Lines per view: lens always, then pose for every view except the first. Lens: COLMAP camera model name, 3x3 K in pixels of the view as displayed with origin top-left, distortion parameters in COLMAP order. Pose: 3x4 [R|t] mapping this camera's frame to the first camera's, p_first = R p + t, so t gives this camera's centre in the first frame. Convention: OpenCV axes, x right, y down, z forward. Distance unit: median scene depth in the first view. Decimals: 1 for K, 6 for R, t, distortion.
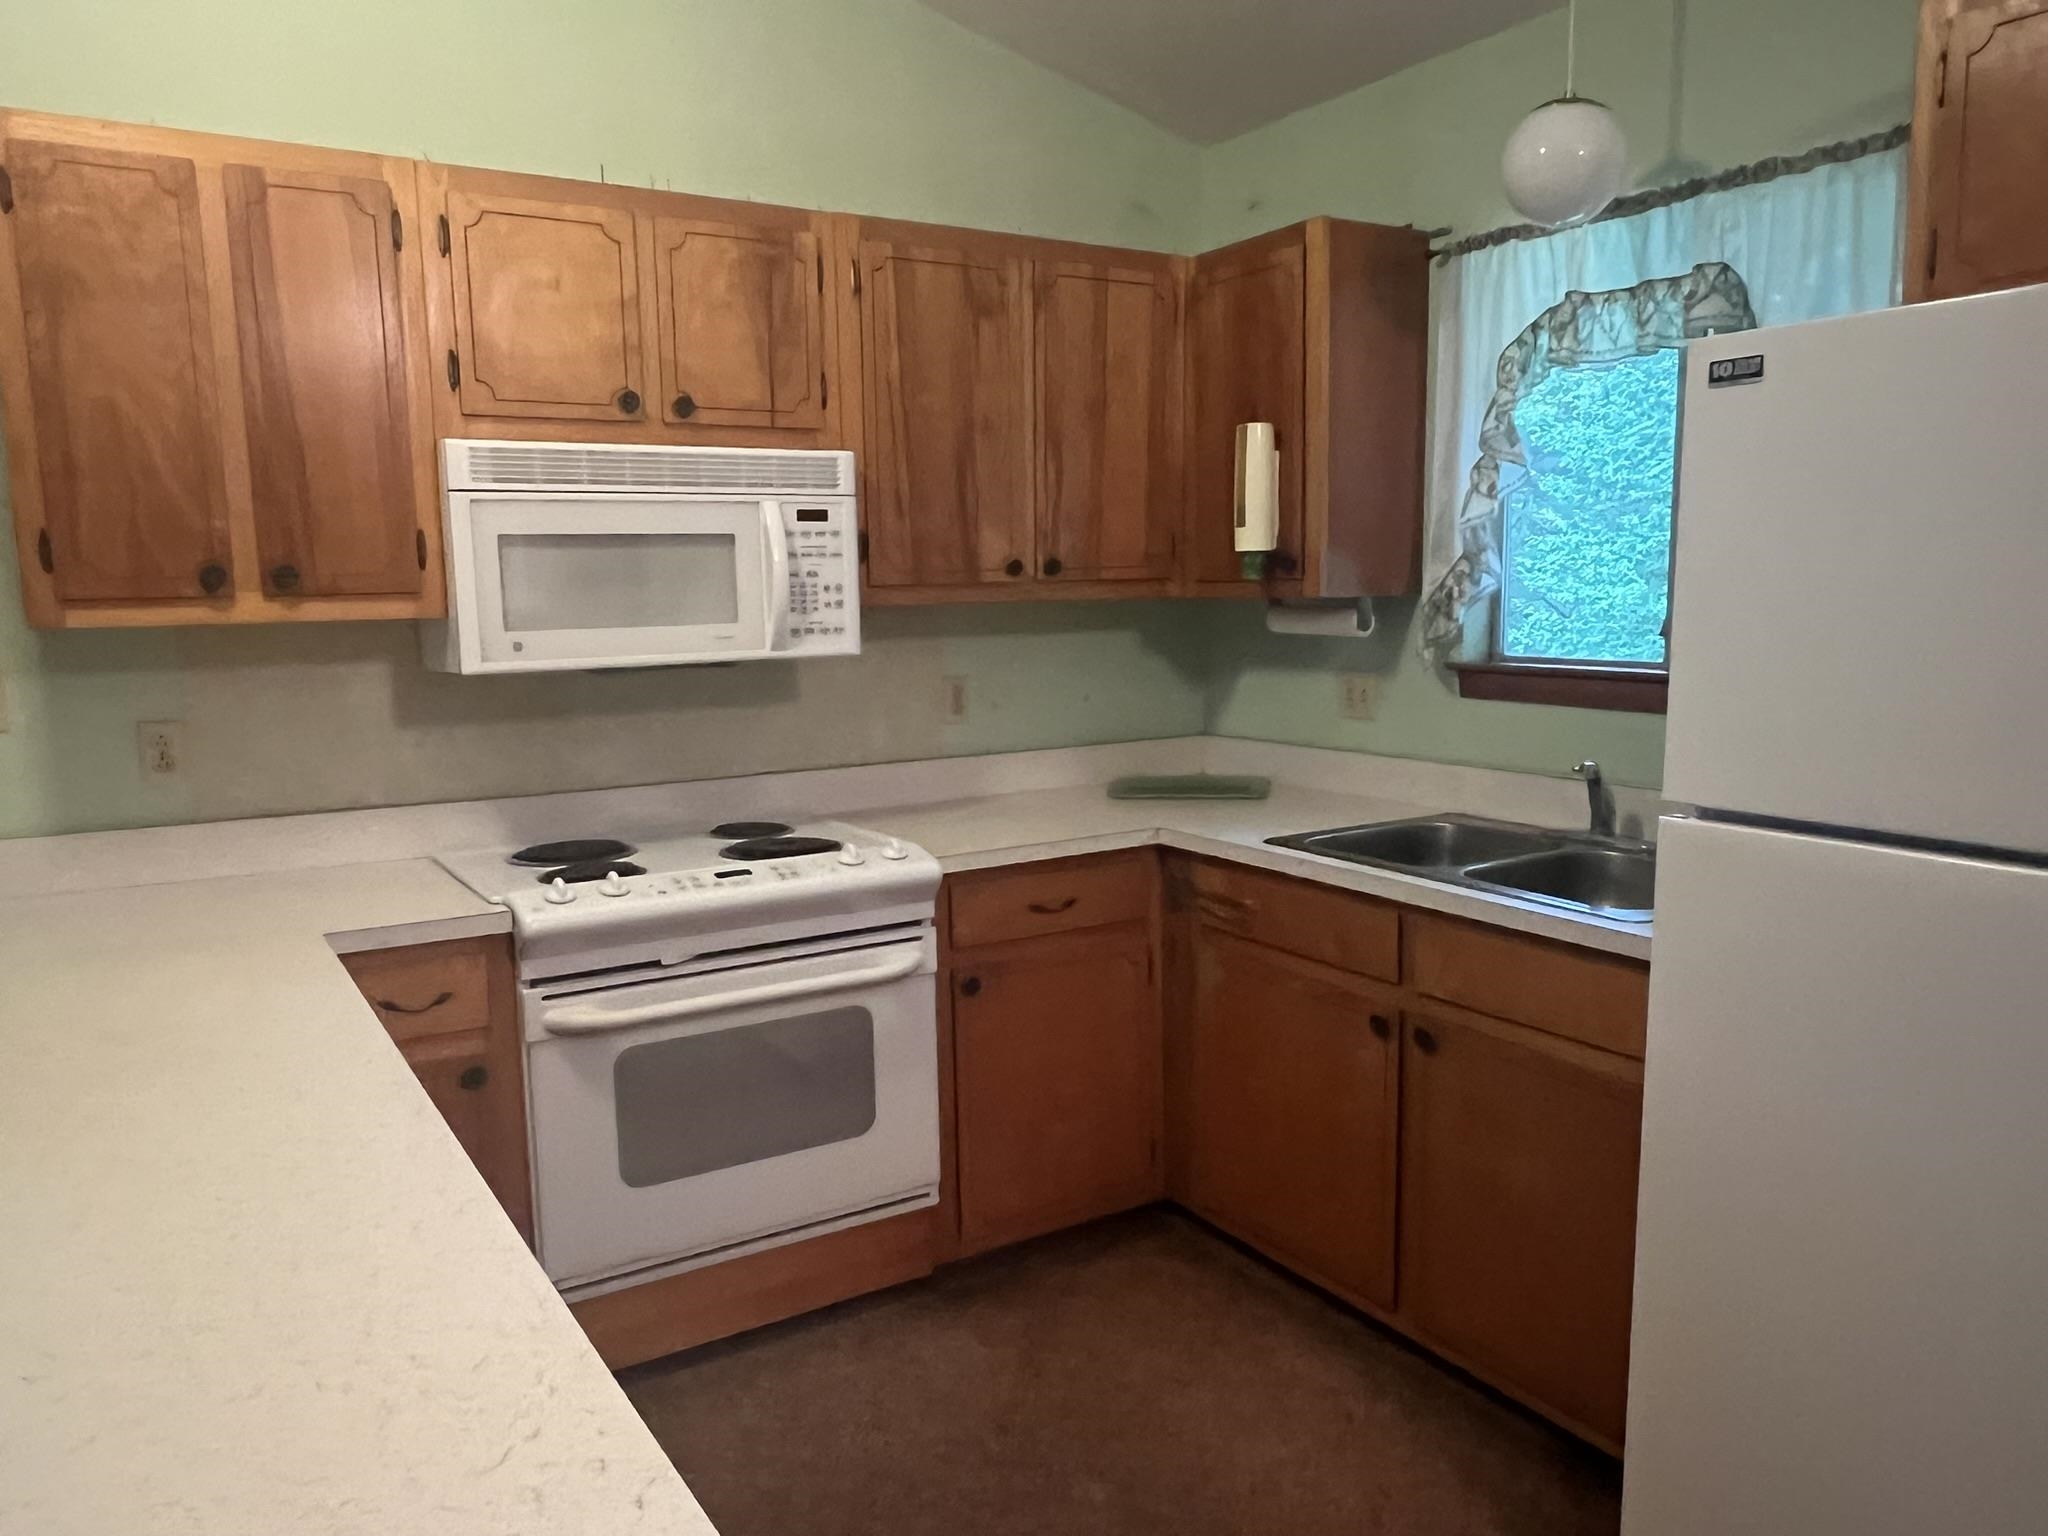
lens RADIAL K [[1432.3, 0, 1023.8], [0, 1432.3, 784.2], [0, 0, 1]] dist [-0.005904, -0.001744]
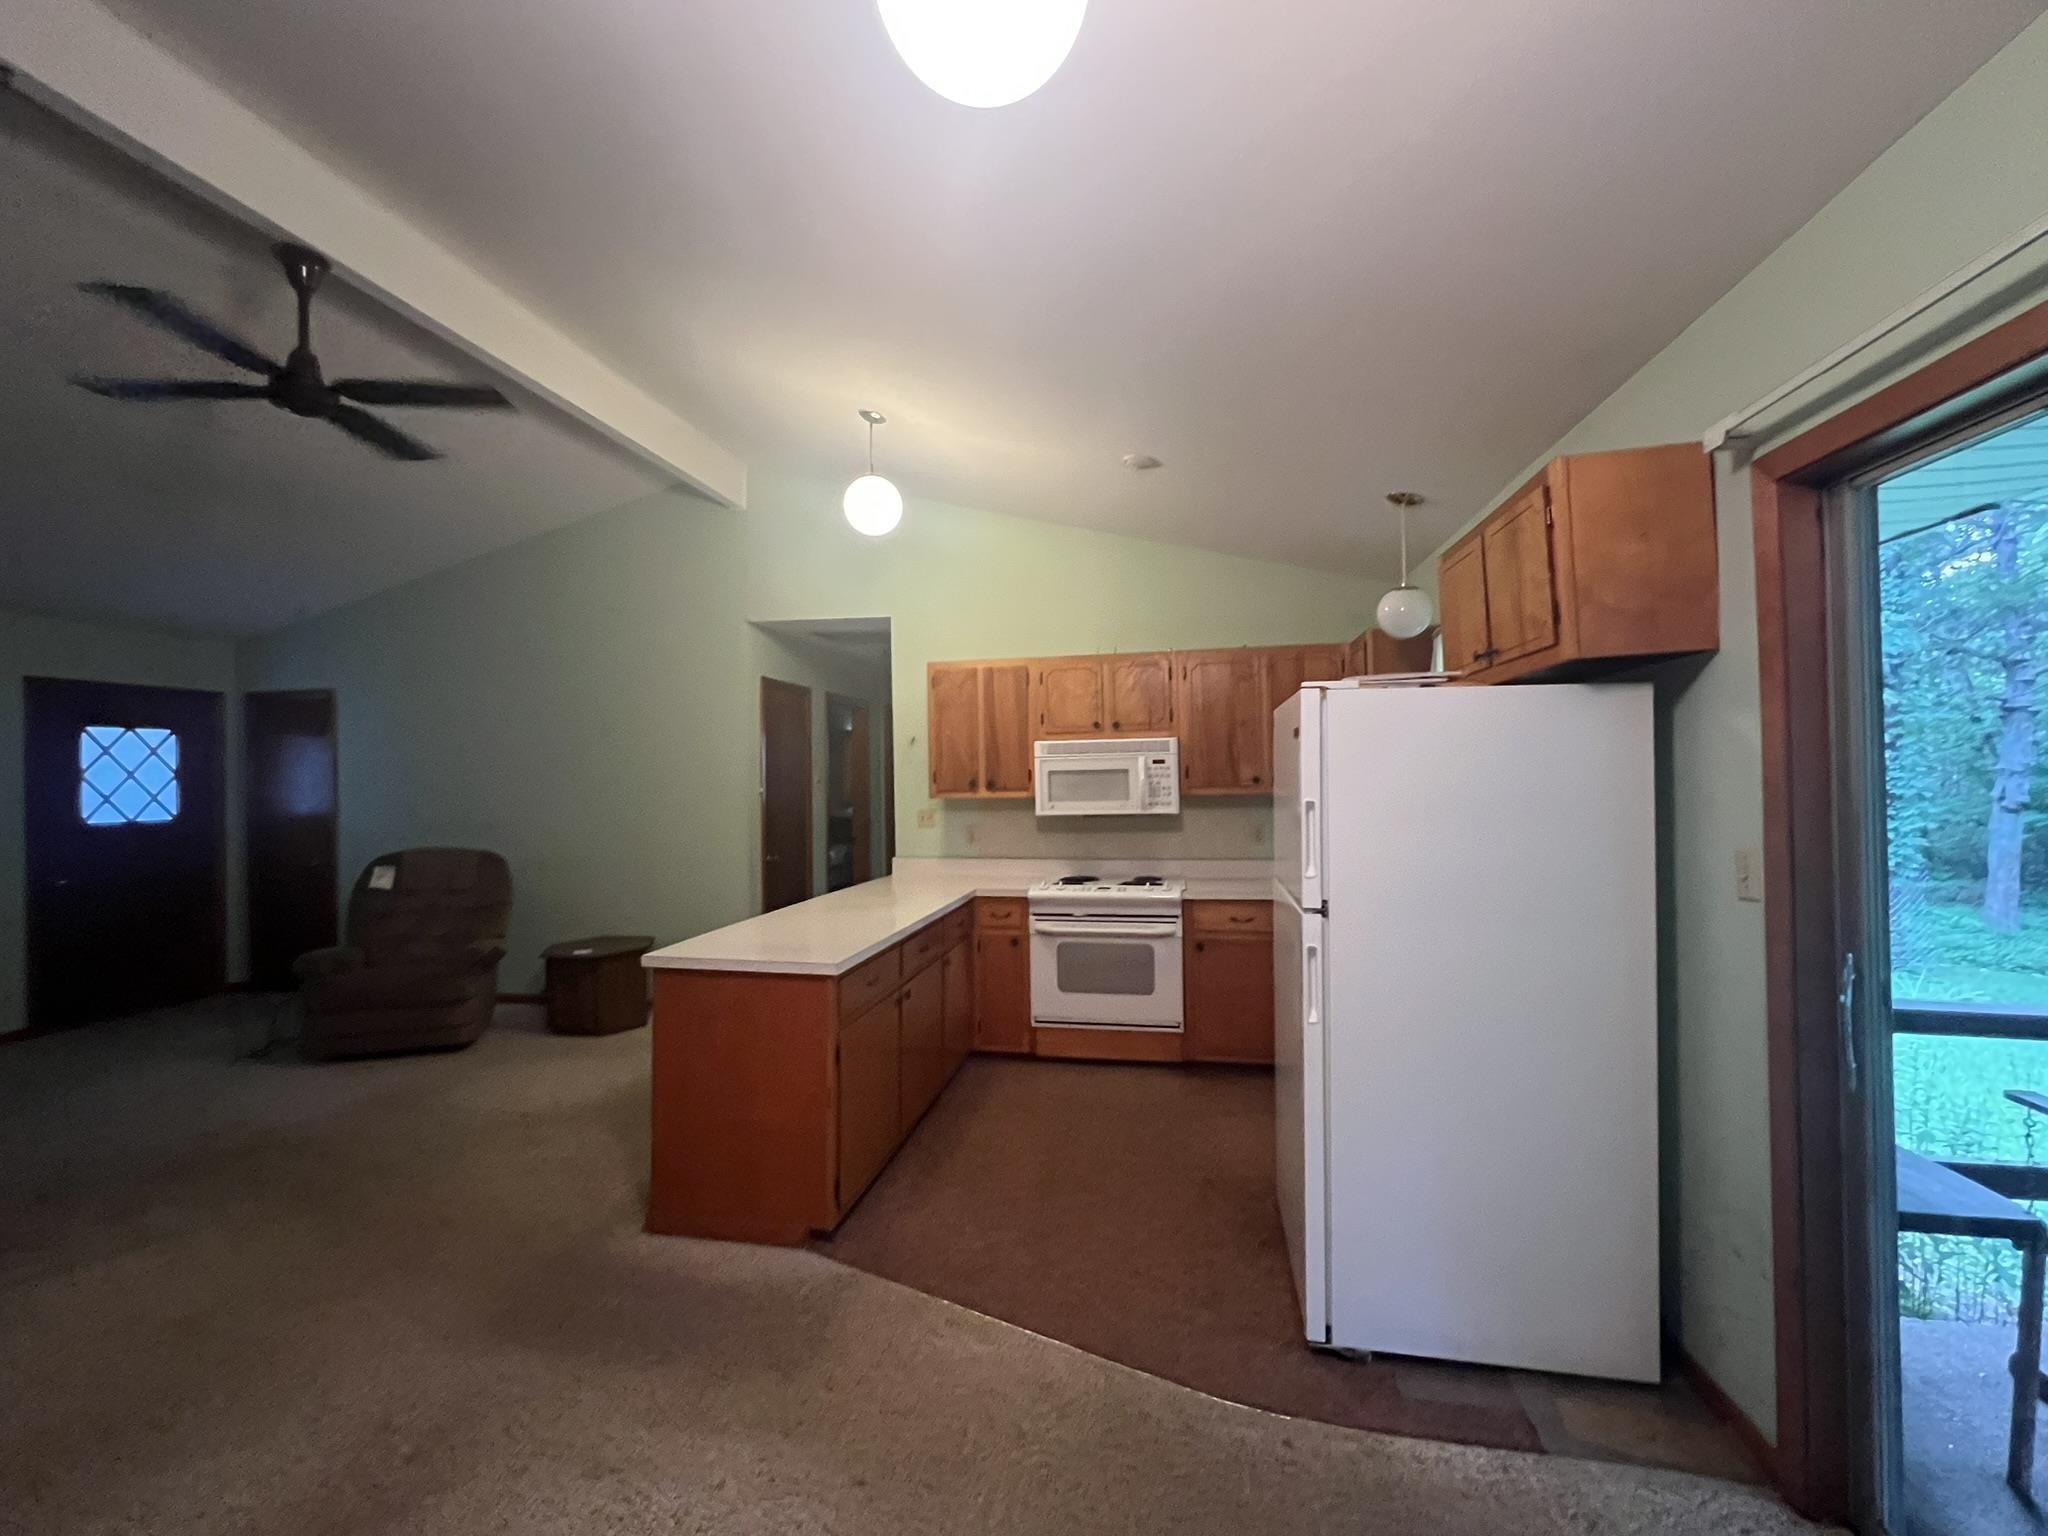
lens RADIAL K [[858.3, 0, 1024.0], [0, 858.3, 768.0], [0, 0, 1]] dist [-0.000919, -0.000198]
pose [[0.734414, -0.005862, -0.678677, 0.850240], [-0.091181, 0.990045, -0.107221, 0.023691], [0.672549, 0.140627, 0.726568, -0.387001]]
